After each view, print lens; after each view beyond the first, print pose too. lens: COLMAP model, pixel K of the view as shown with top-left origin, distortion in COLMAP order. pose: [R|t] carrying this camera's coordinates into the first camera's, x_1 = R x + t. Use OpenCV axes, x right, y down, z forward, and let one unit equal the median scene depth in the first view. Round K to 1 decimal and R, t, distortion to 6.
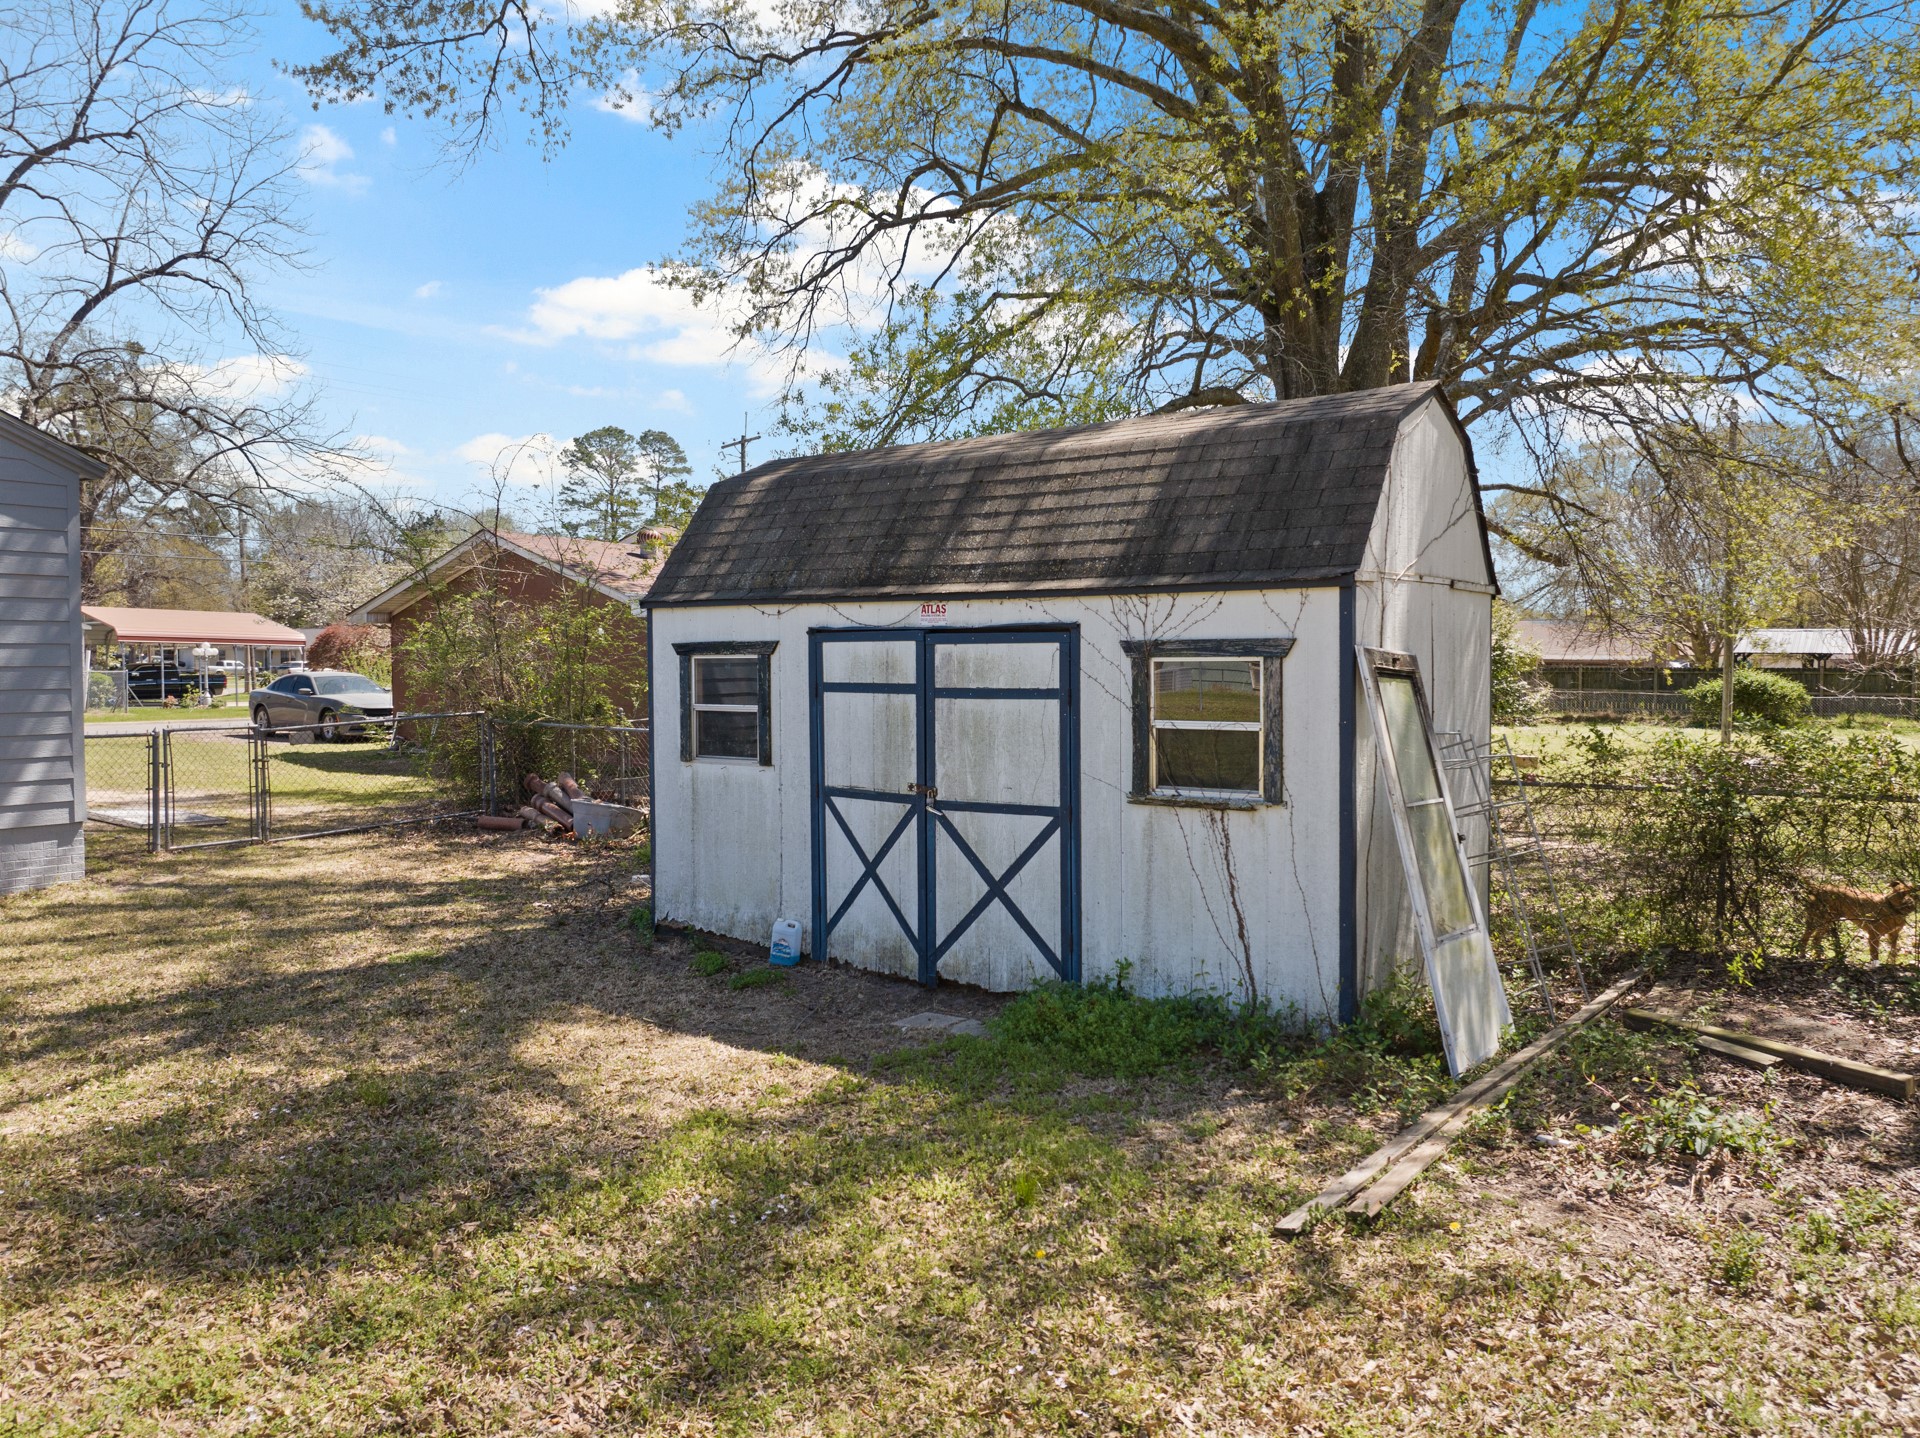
lens RADIAL K [[1338.7, 0, 1003.1], [0, 1338.7, 713.4], [0, 0, 1]] dist [-0.061054, 0.043307]
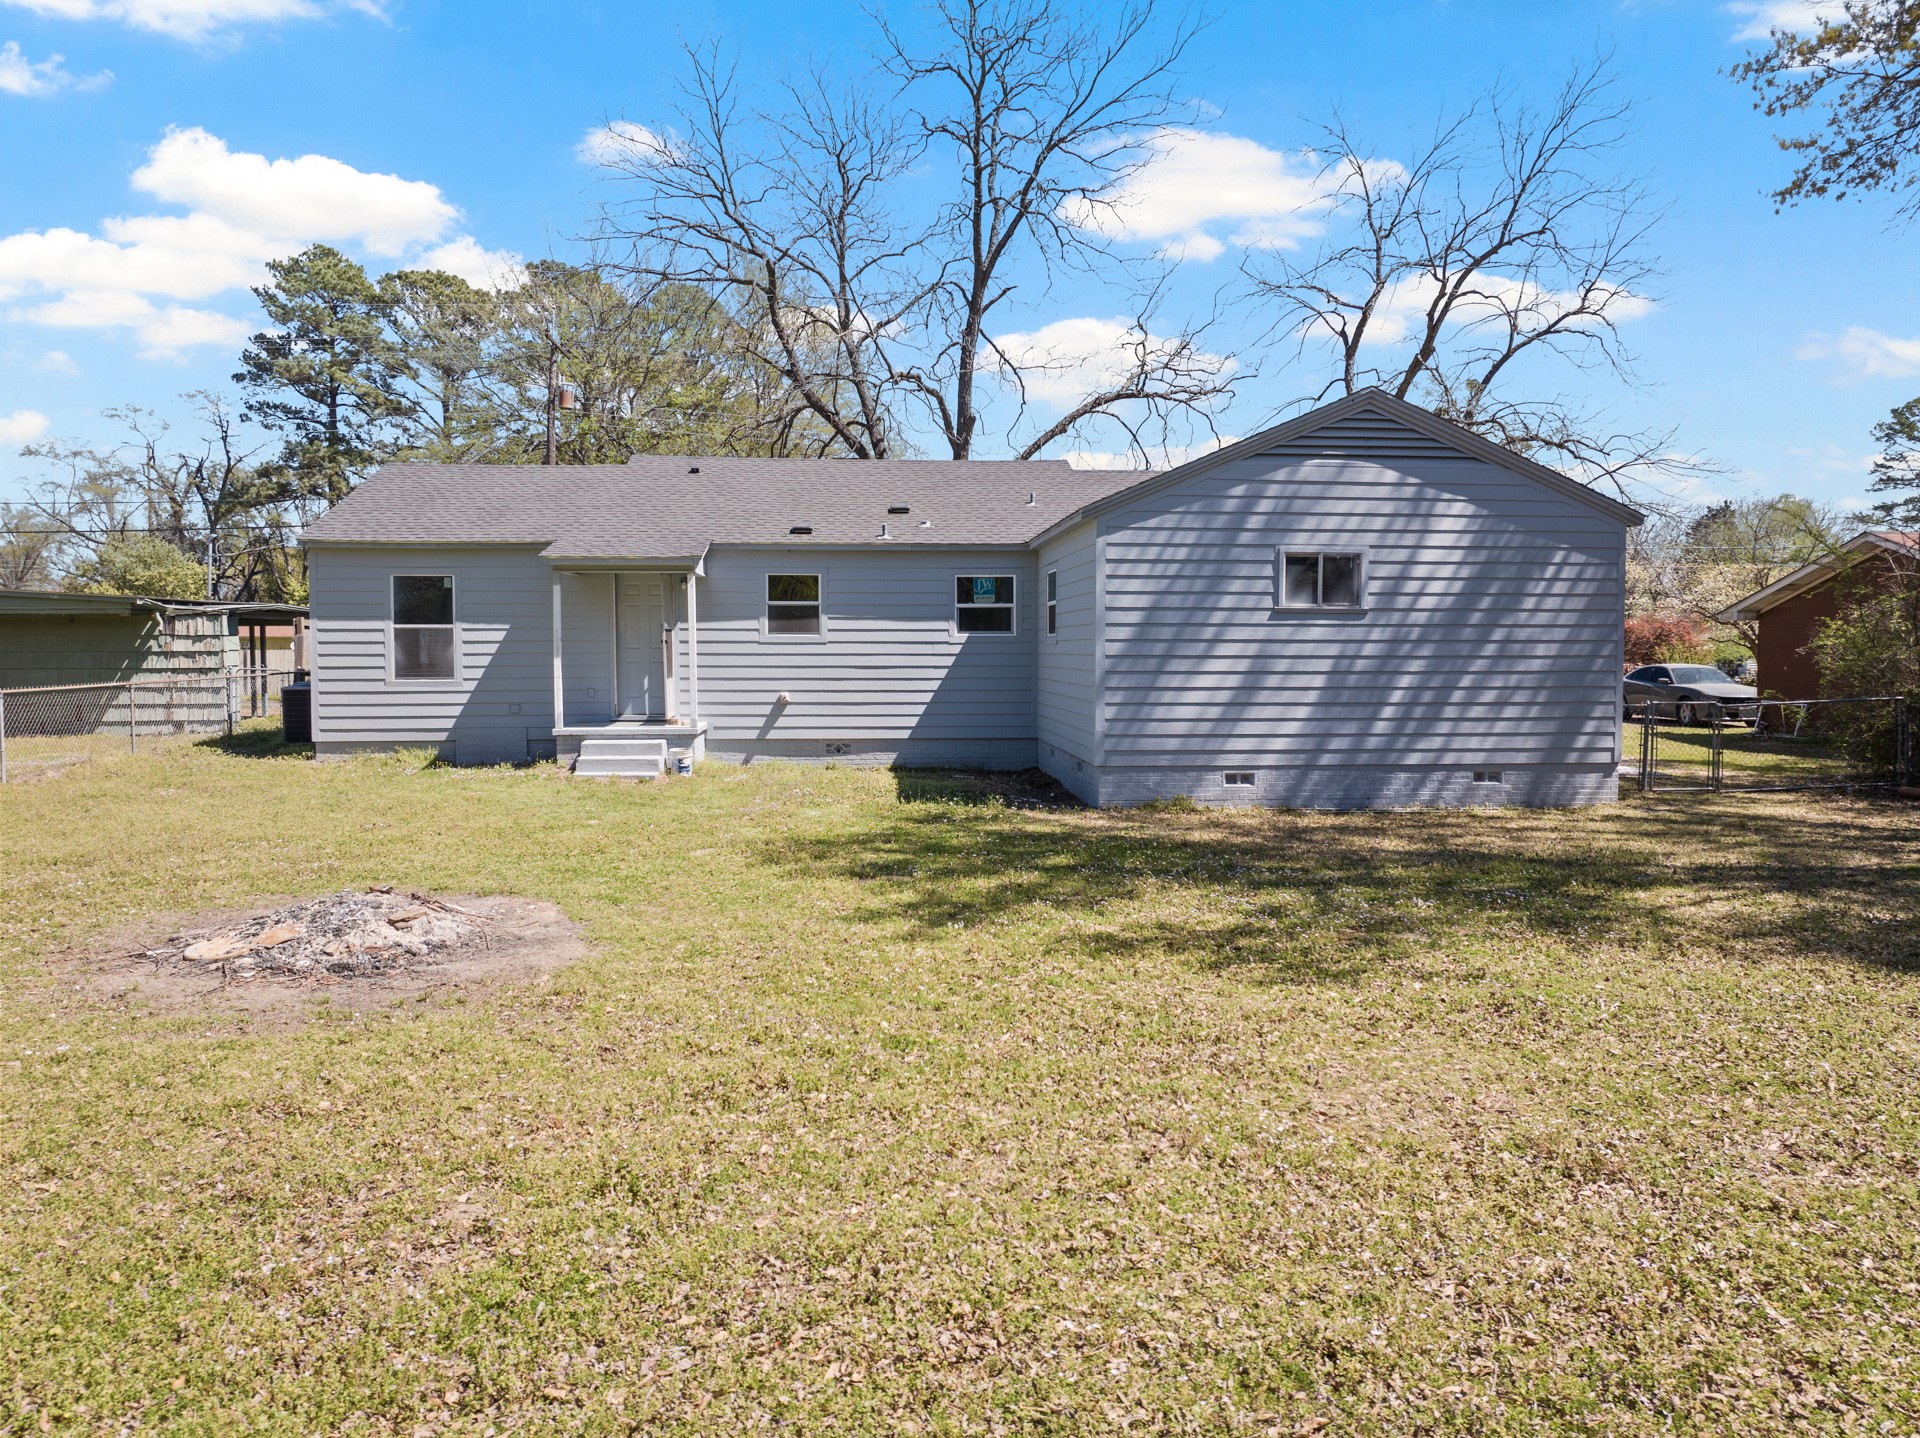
lens RADIAL K [[1338.7, 0, 1003.1], [0, 1338.7, 713.4], [0, 0, 1]] dist [-0.061054, 0.043307]
pose [[0.625758, 0.038422, -0.779070, 0.007477], [-0.034802, 0.999167, 0.021323, 0.007866], [0.779240, 0.013770, 0.626574, -0.178546]]
